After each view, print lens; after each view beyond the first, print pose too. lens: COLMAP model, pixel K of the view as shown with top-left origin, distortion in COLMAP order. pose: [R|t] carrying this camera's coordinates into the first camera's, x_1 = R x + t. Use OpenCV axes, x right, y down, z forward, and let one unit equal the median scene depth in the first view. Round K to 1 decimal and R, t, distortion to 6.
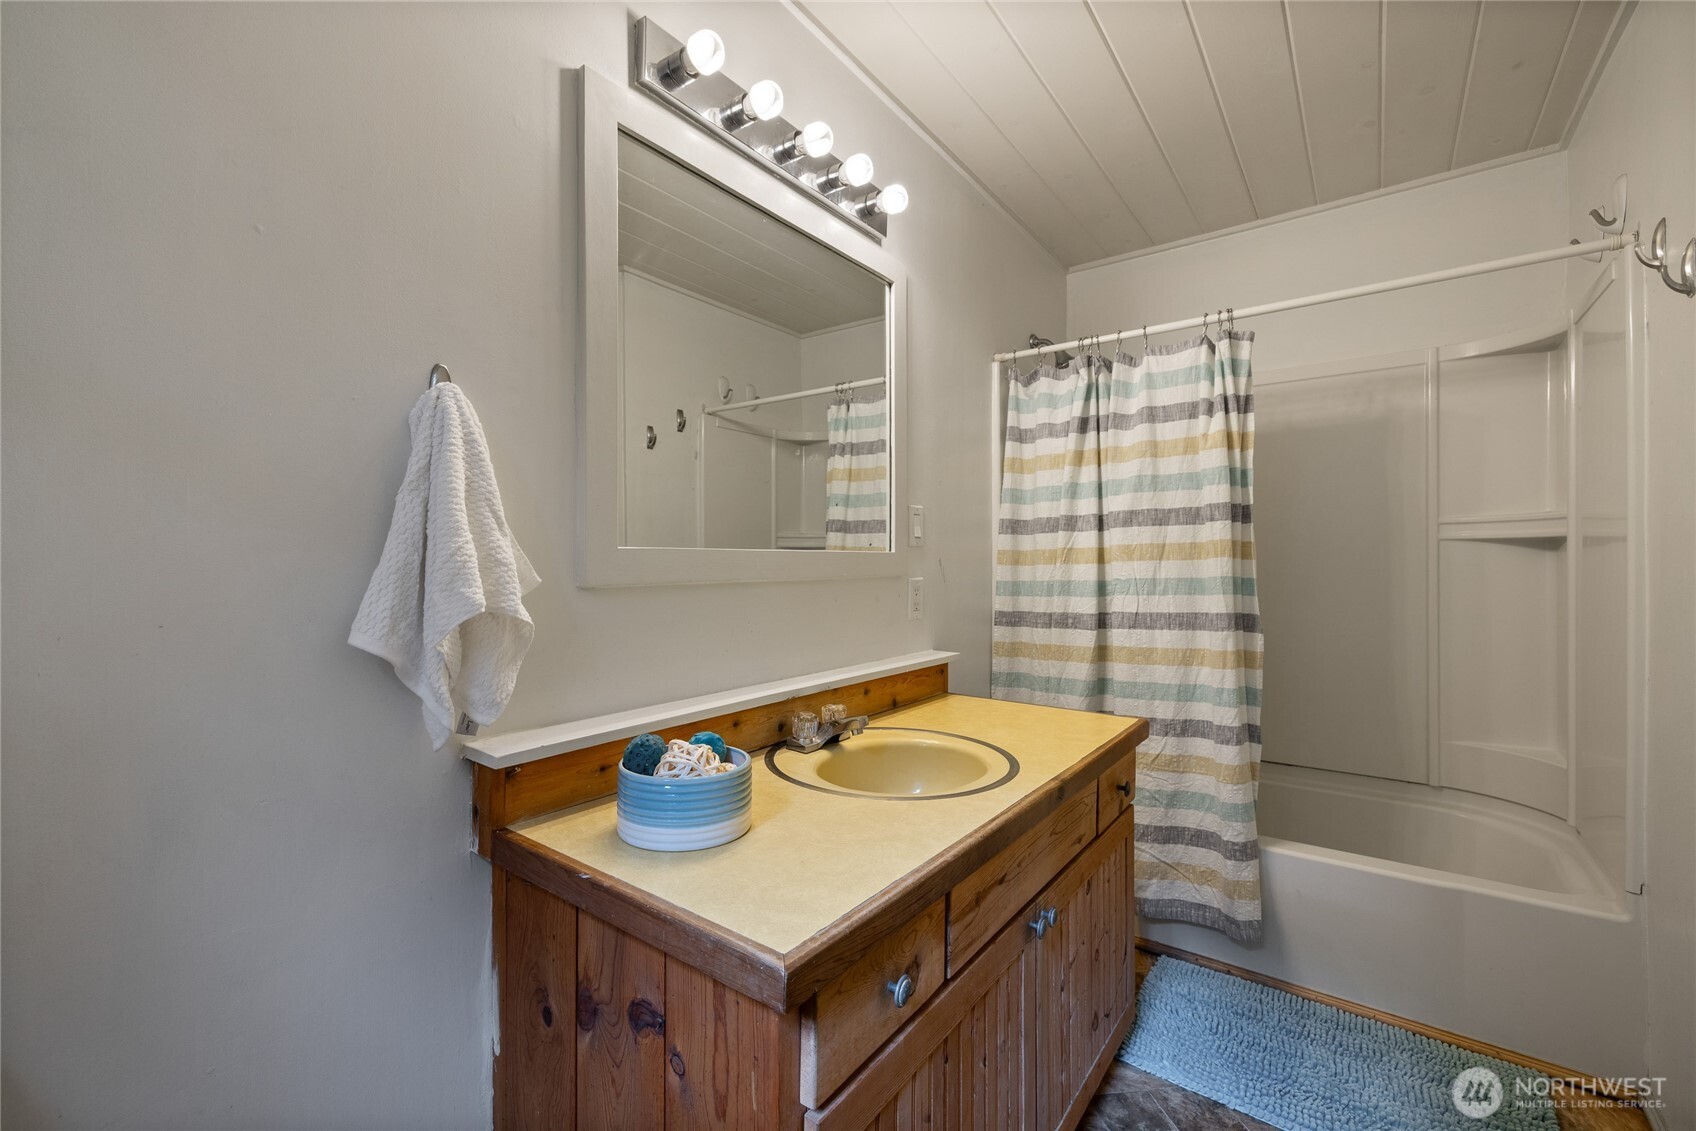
lens RADIAL K [[708.7, 0, 829.7], [0, 708.7, 566.1], [0, 0, 1]] dist [-0.002059, -0.000105]
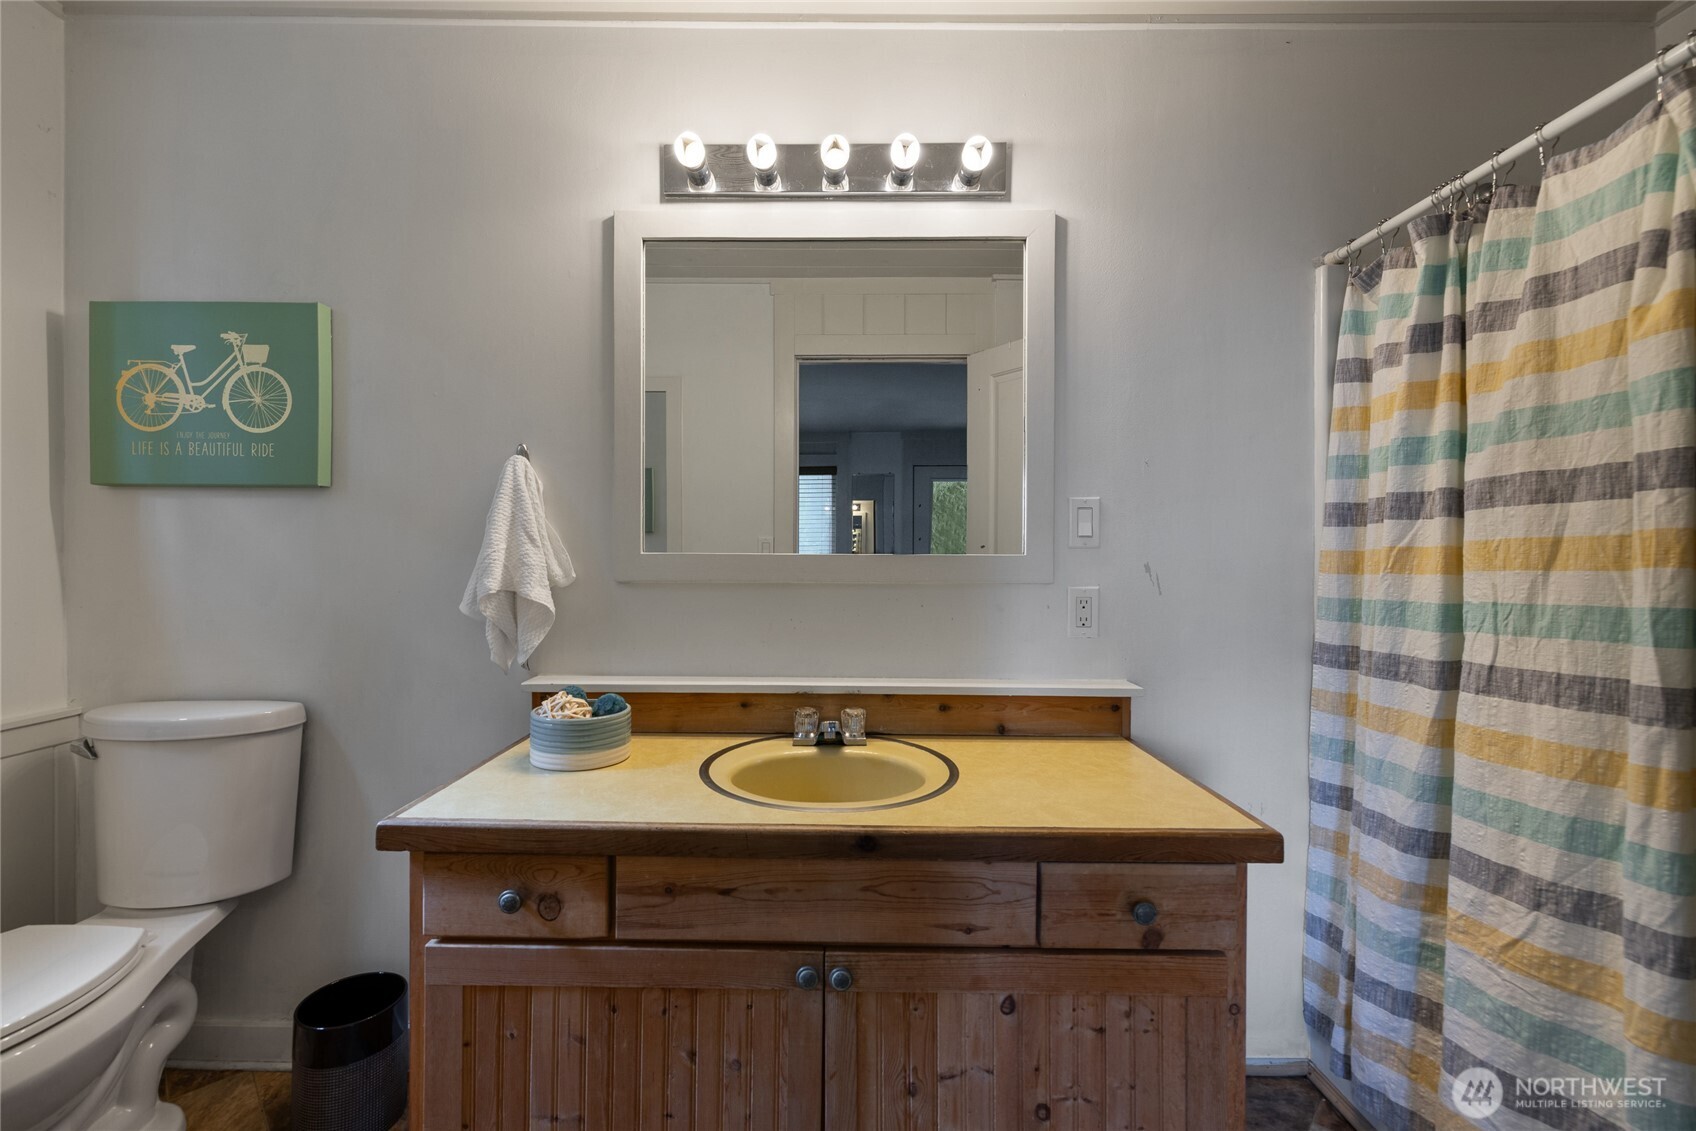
lens RADIAL K [[719.7, 0, 829.2], [0, 719.7, 566.2], [0, 0, 1]] dist [0.000596, 0.000432]
pose [[0.597016, 0.014199, -0.802104, 0.577345], [-0.011432, 0.999892, 0.009192, -0.010118], [0.802148, 0.003682, 0.597114, 0.265176]]
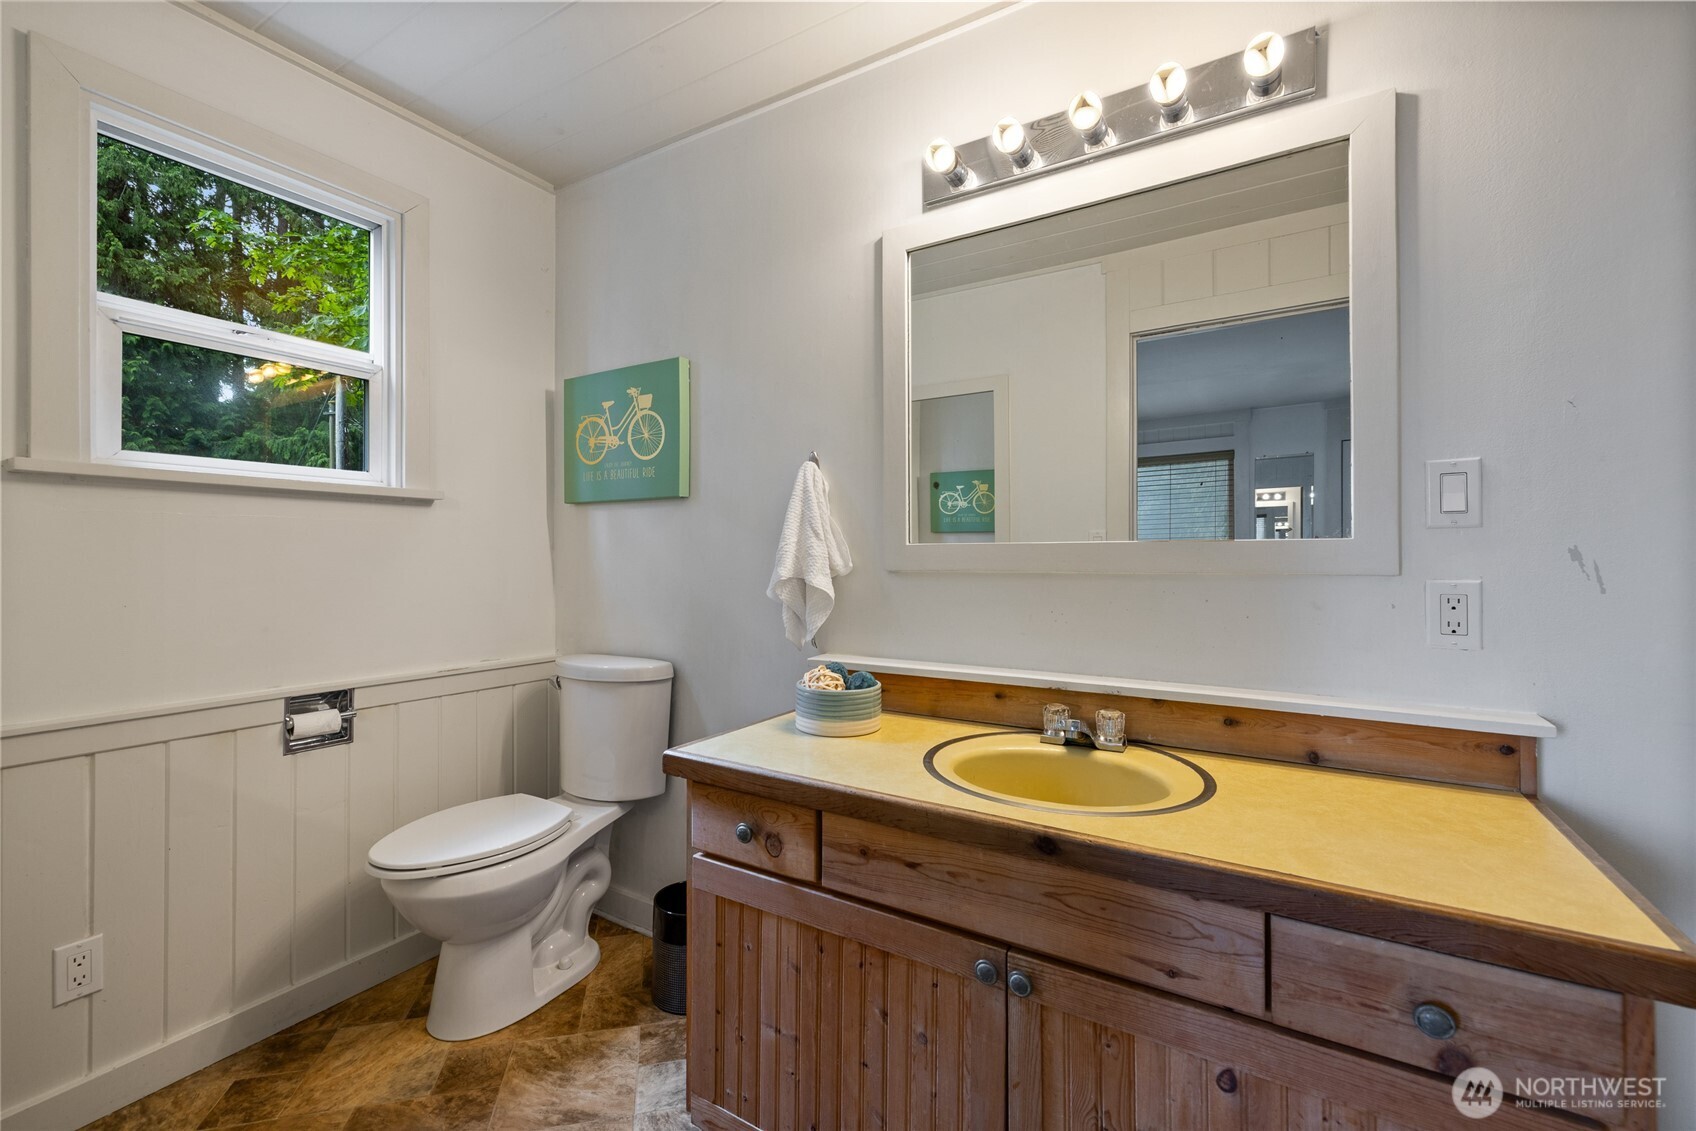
lens RADIAL K [[714.6, 0, 825.0], [0, 714.6, 558.5], [0, 0, 1]] dist [0.001760, 0.000134]
pose [[0.084962, 0.000612, -0.996384, 0.643522], [-0.006642, 0.999978, 0.000048, 0.002351], [0.996362, 0.006614, 0.084964, 0.403568]]
